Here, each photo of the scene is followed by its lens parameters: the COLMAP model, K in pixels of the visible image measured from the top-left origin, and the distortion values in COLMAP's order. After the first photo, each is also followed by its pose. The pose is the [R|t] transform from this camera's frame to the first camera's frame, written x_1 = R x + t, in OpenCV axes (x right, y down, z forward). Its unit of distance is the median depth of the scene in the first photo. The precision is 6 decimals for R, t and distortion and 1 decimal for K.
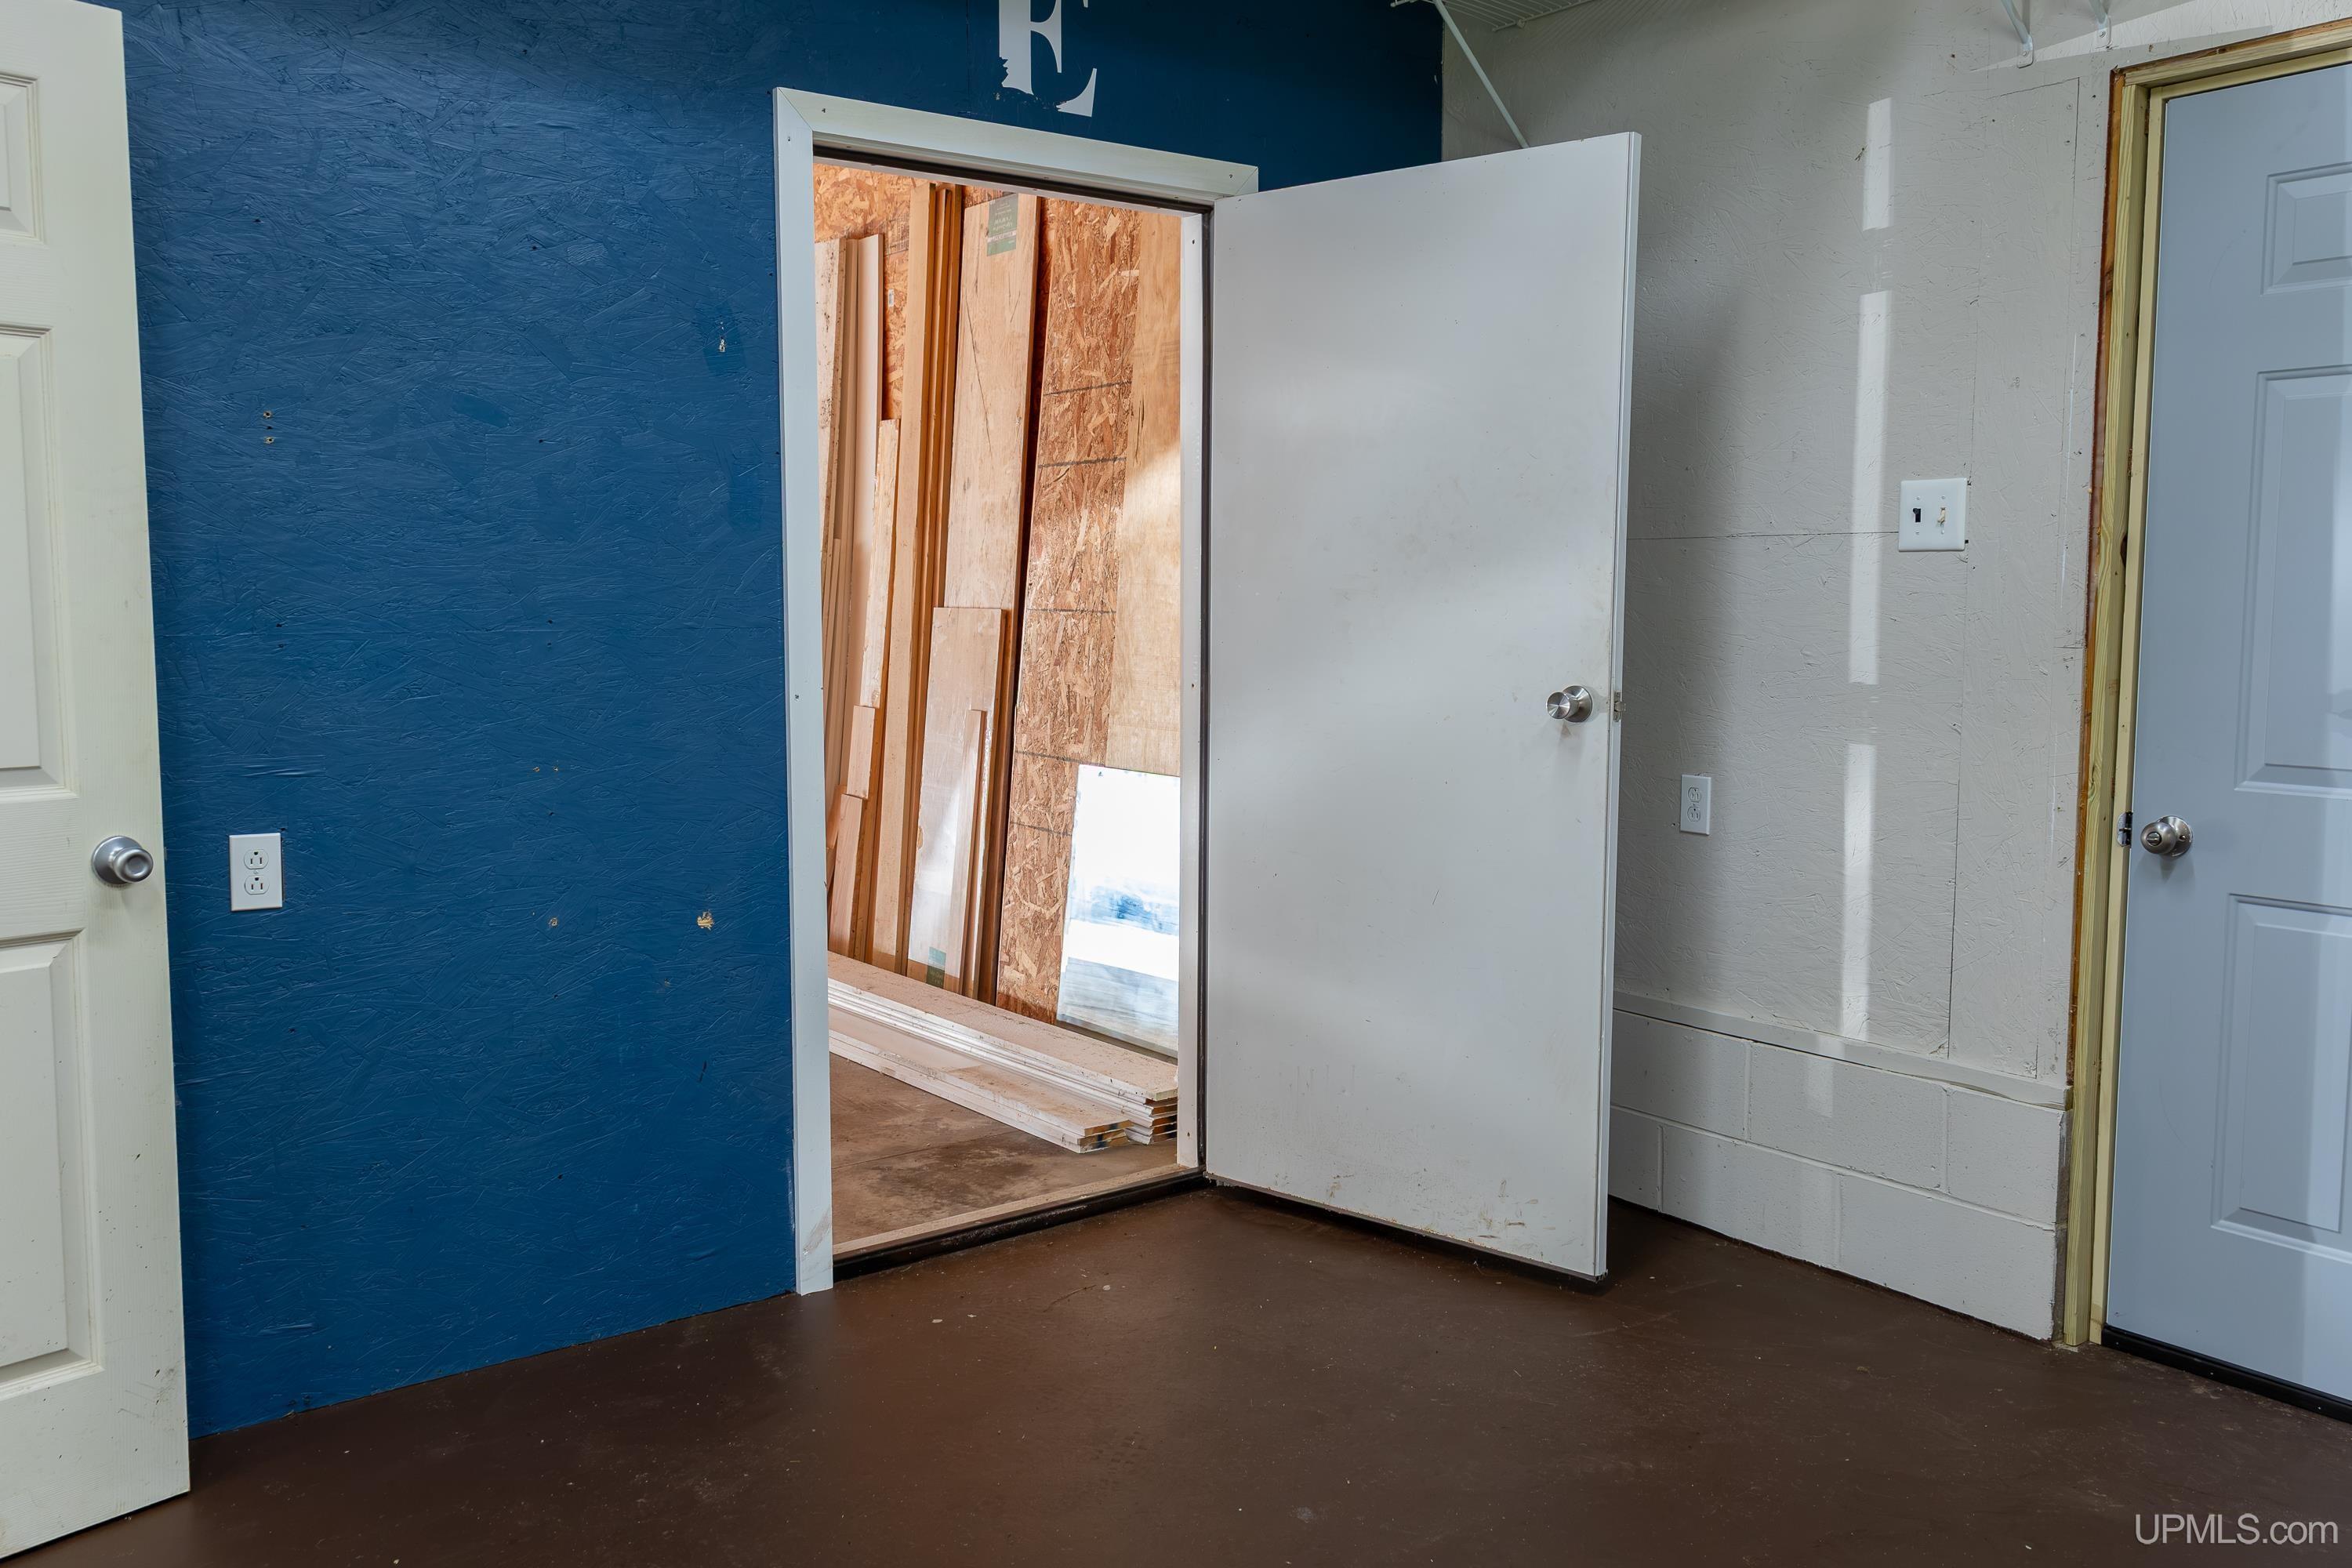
lens RADIAL K [[1834.9, 0, 1176.0], [0, 1834.9, 784.0], [0, 0, 1]] dist [0.036230, -0.052087]
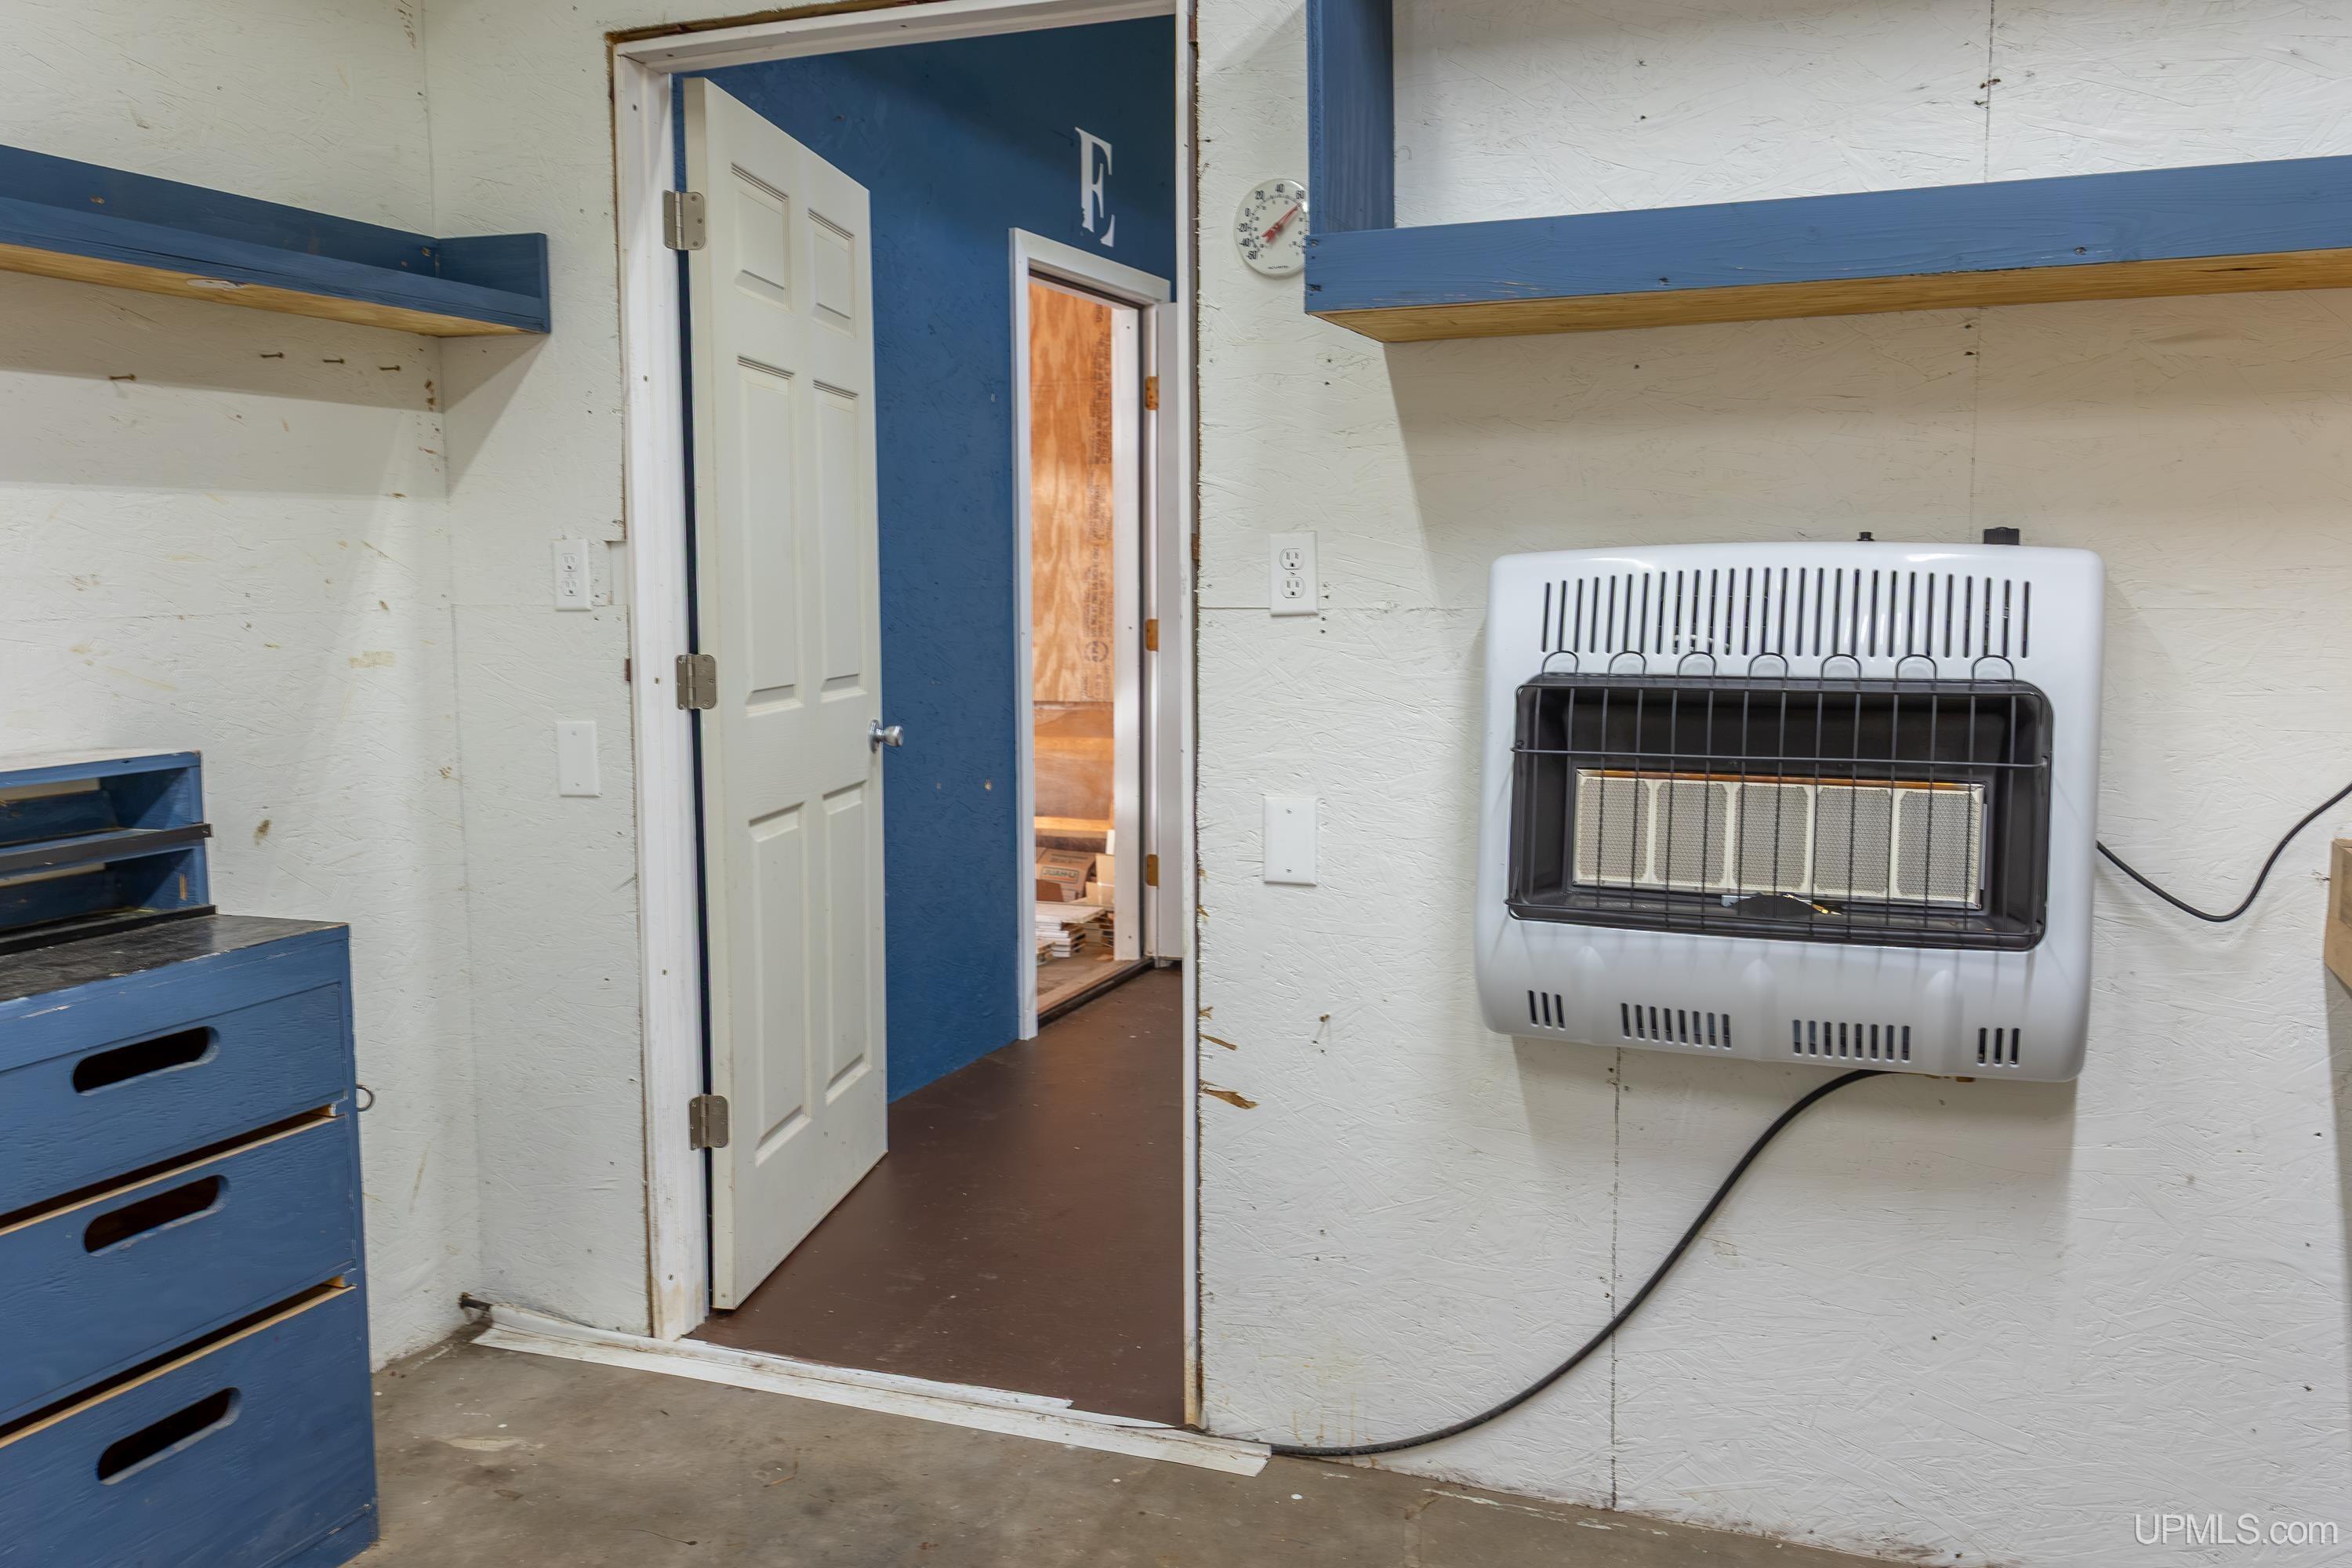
lens RADIAL K [[1834.9, 0, 1176.0], [0, 1834.9, 784.0], [0, 0, 1]] dist [0.036230, -0.052087]
pose [[0.866216, -0.060707, 0.495967, -0.791030], [0.055753, 0.998137, 0.024800, 0.041054], [-0.496549, 0.006170, 0.867987, -0.332159]]
